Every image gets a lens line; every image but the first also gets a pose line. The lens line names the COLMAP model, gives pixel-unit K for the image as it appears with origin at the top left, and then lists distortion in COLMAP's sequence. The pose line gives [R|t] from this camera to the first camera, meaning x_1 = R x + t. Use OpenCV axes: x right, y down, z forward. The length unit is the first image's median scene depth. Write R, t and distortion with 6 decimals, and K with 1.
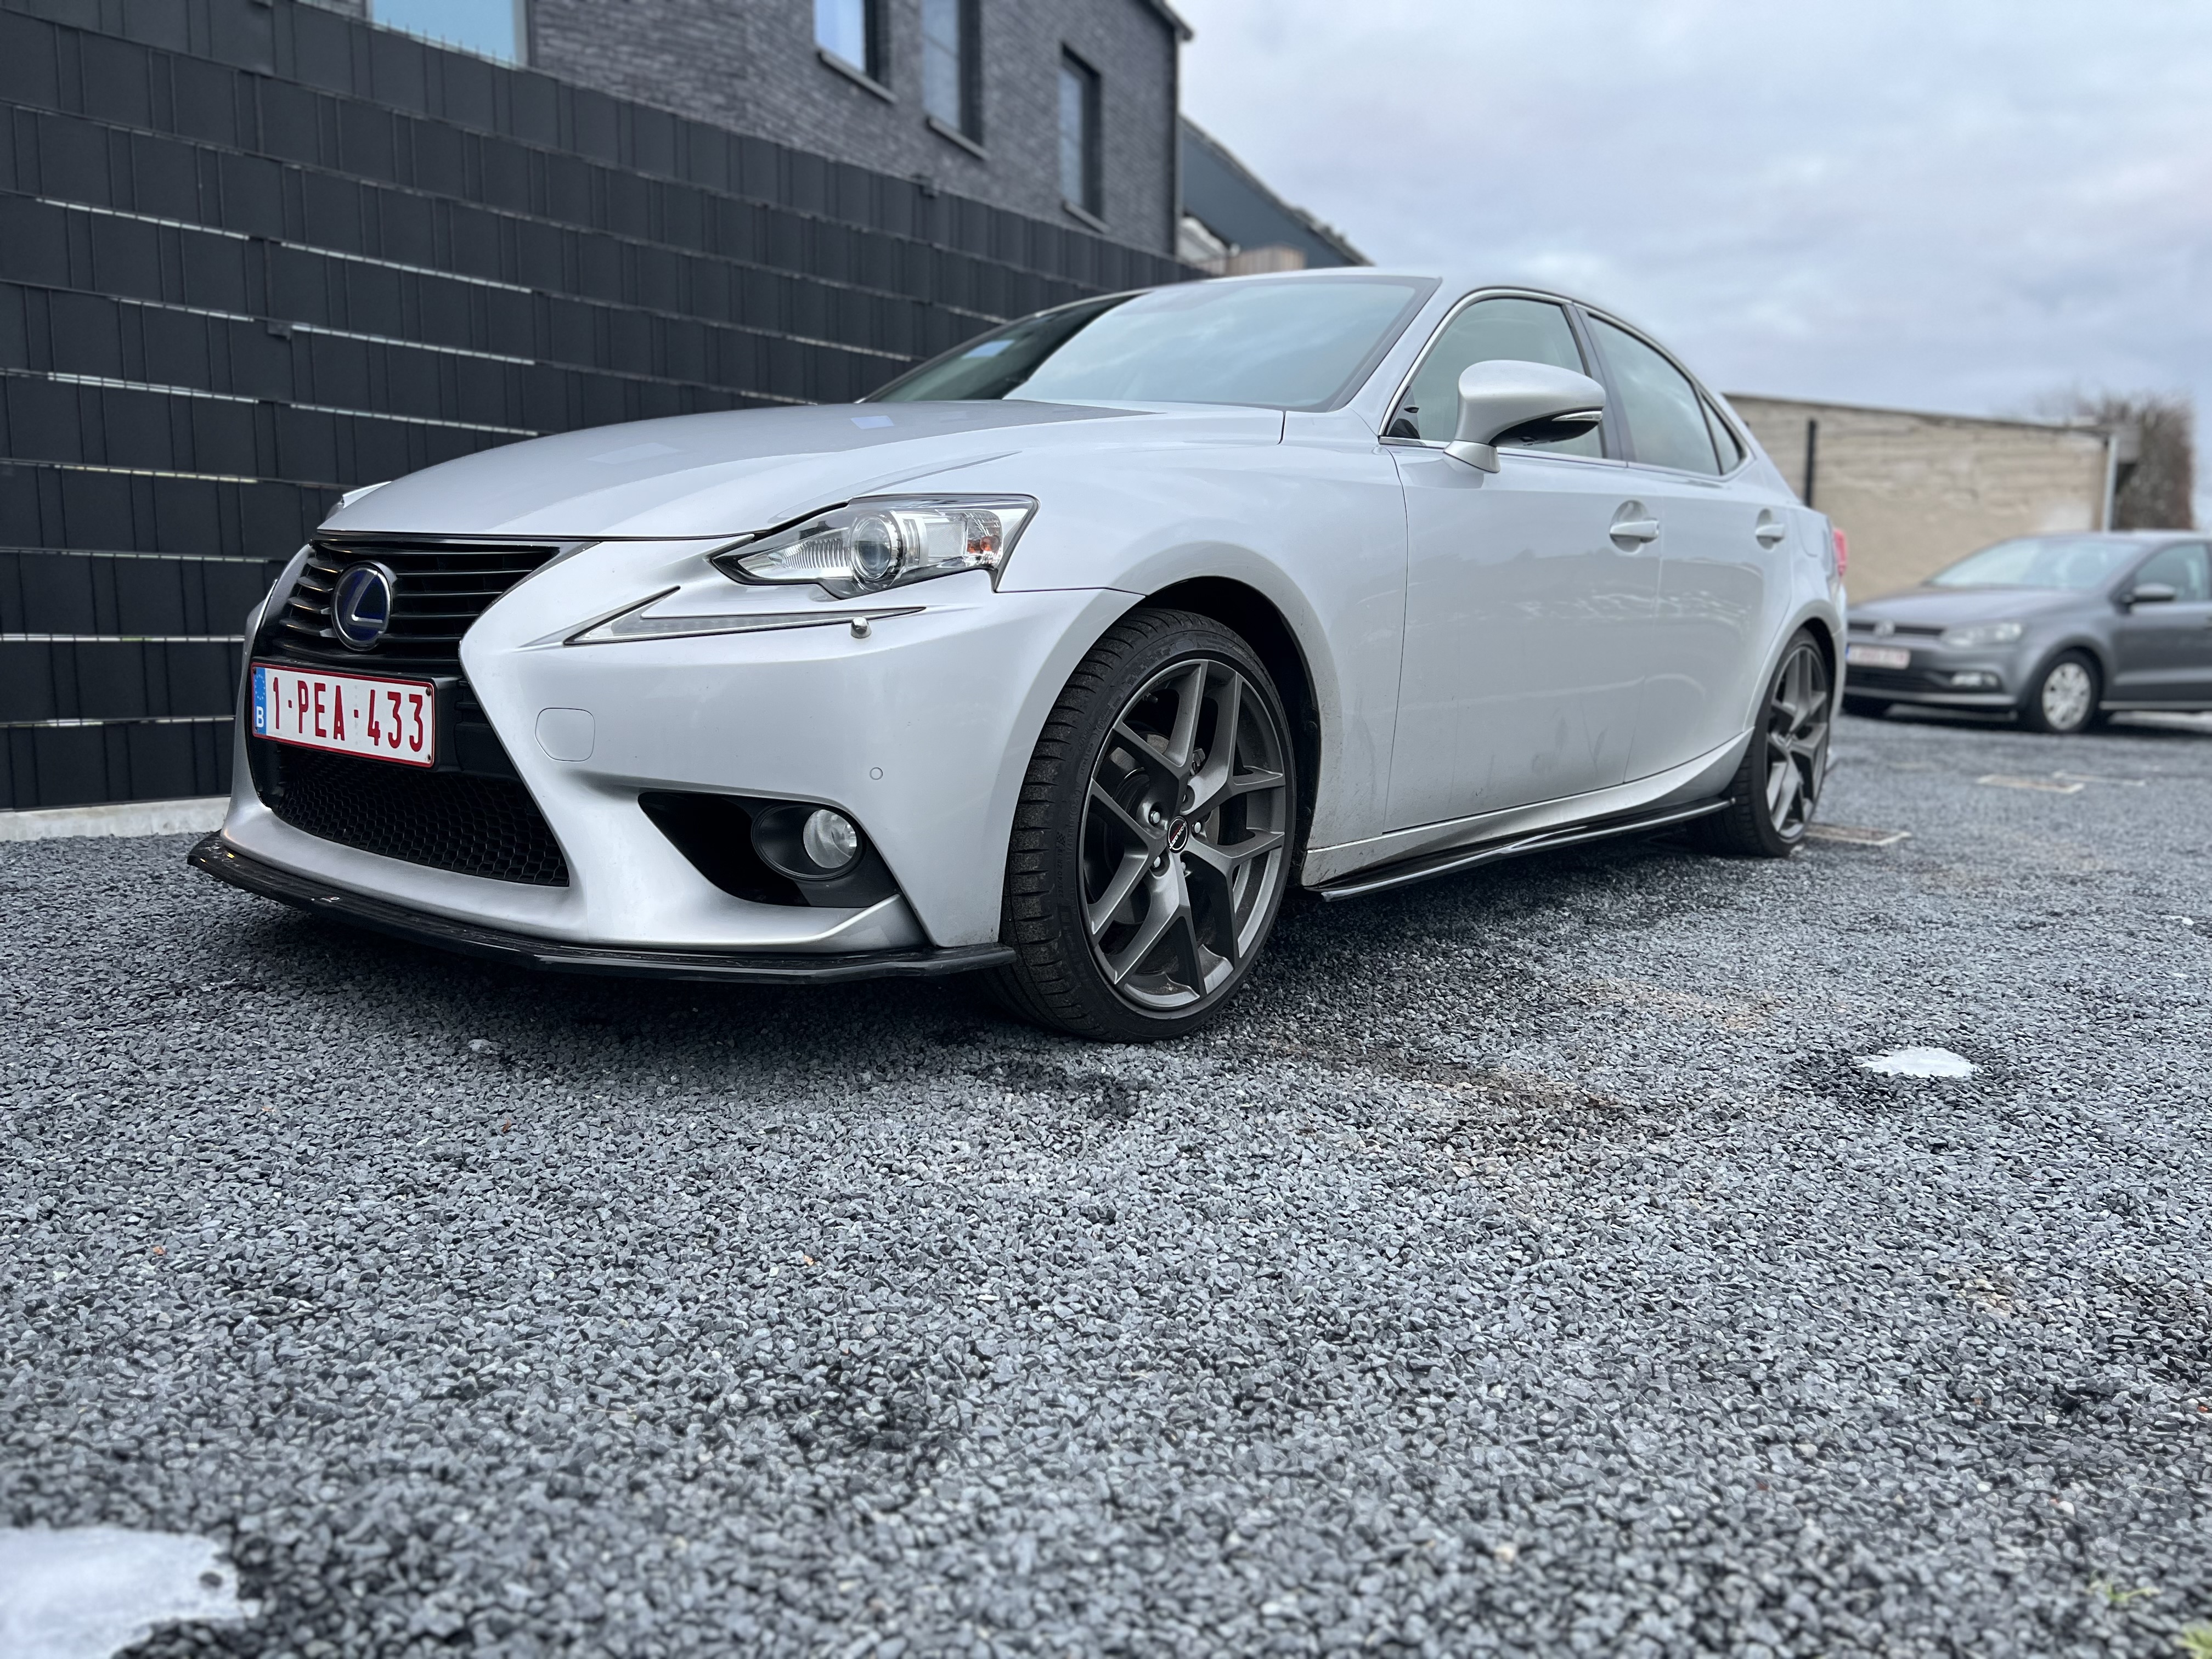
lens RADIAL K [[1653.8, 0, 1101.0], [0, 1653.8, 839.3], [0, 0, 1]] dist [0.060280, -0.067913]
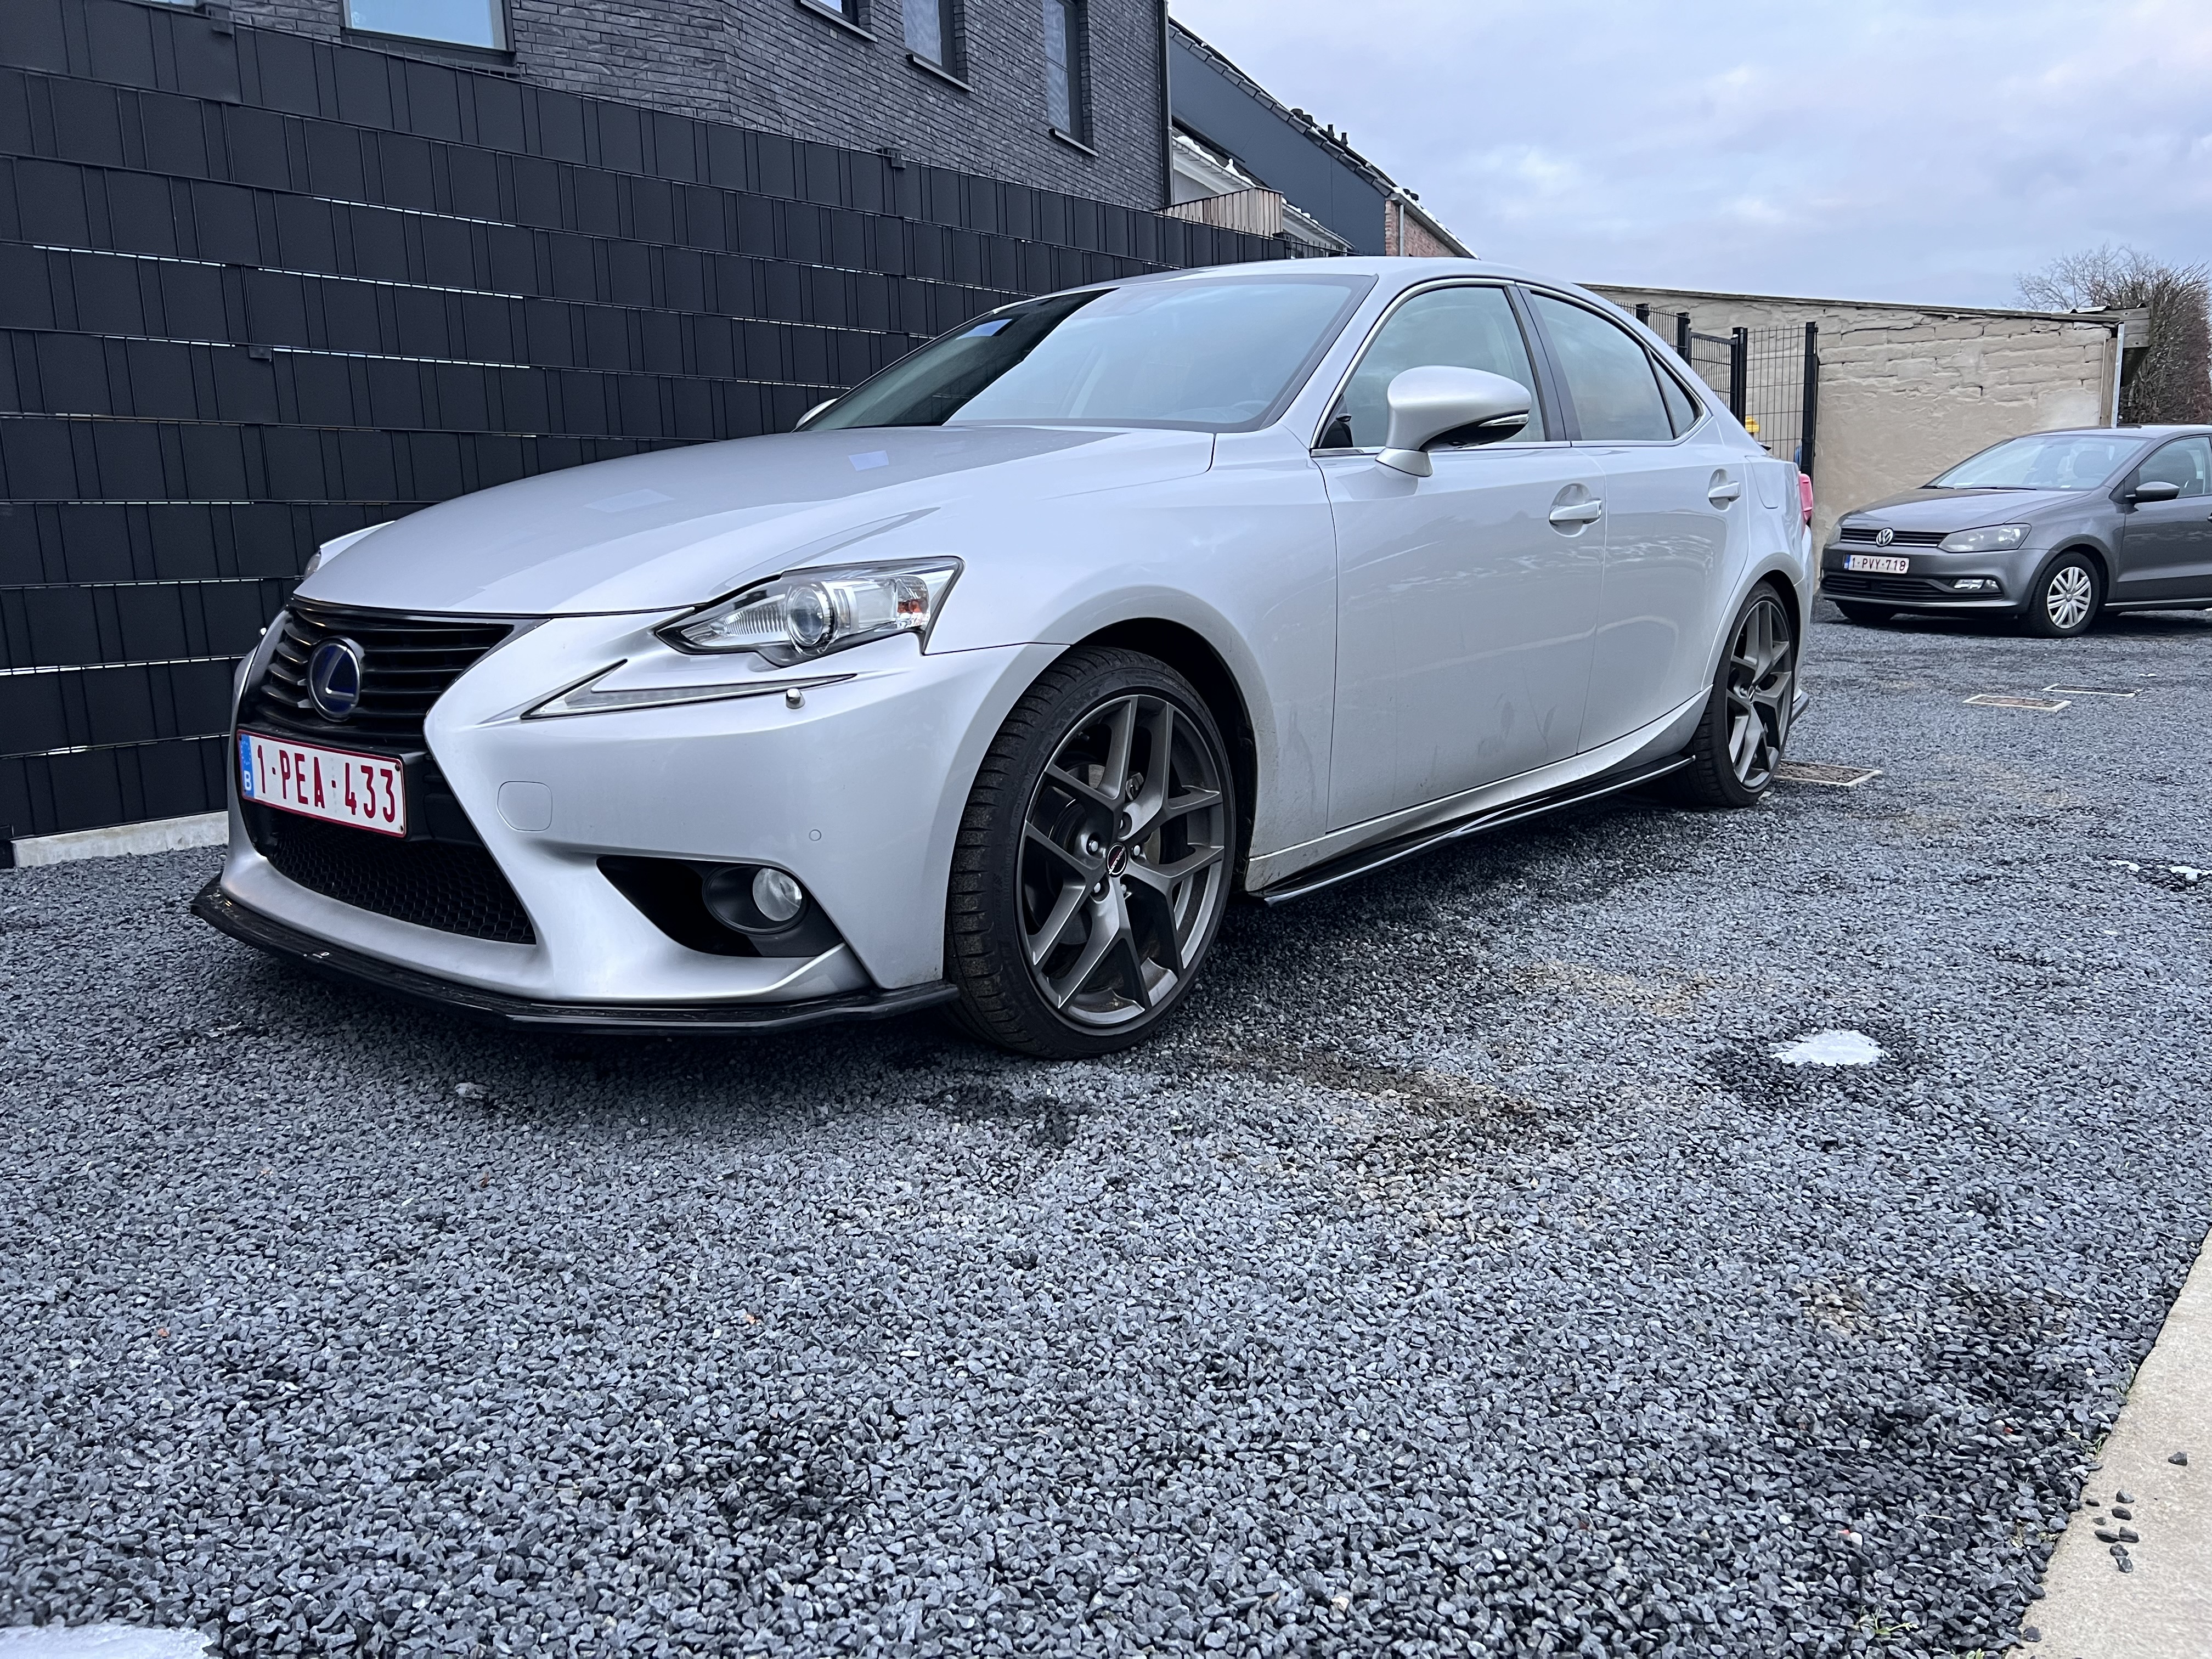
lens RADIAL K [[1653.8, 0, 1100.8], [0, 1653.8, 818.2], [0, 0, 1]] dist [0.060280, -0.067913]
pose [[0.999139, -0.037290, -0.018202, 0.065528], [0.038012, 0.998432, 0.041101, -0.084740], [0.016641, -0.041758, 0.998989, -0.060177]]
